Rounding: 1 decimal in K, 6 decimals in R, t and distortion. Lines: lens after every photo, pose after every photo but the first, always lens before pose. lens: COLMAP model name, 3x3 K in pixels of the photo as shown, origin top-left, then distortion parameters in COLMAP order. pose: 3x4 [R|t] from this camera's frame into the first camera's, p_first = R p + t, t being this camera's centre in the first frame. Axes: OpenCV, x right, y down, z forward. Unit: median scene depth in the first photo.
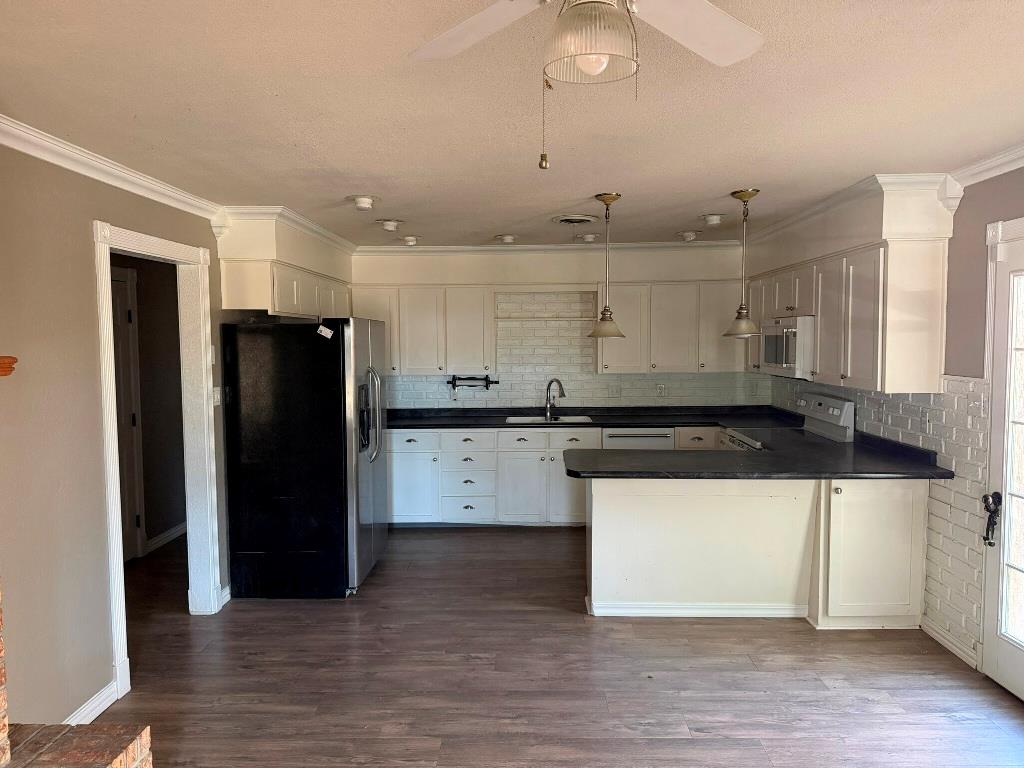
lens RADIAL K [[725.2, 0, 510.8], [0, 725.2, 387.5], [0, 0, 1]] dist [0.031192, -0.031822]
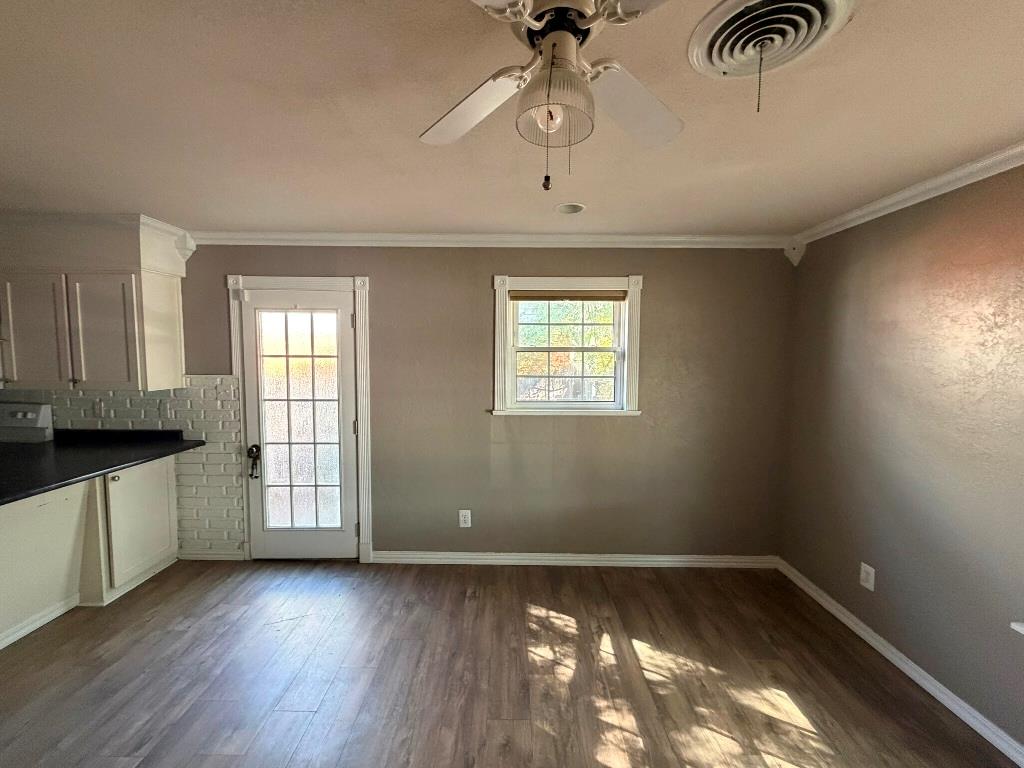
lens RADIAL K [[410.6, 0, 512.2], [0, 410.6, 384.3], [0, 0, 1]] dist [0.007500, -0.000905]
pose [[-0.009713, -0.070073, 0.997495, -0.218984], [0.058116, 0.995816, 0.070521, -0.018847], [-0.998263, 0.058656, -0.005600, 0.393459]]
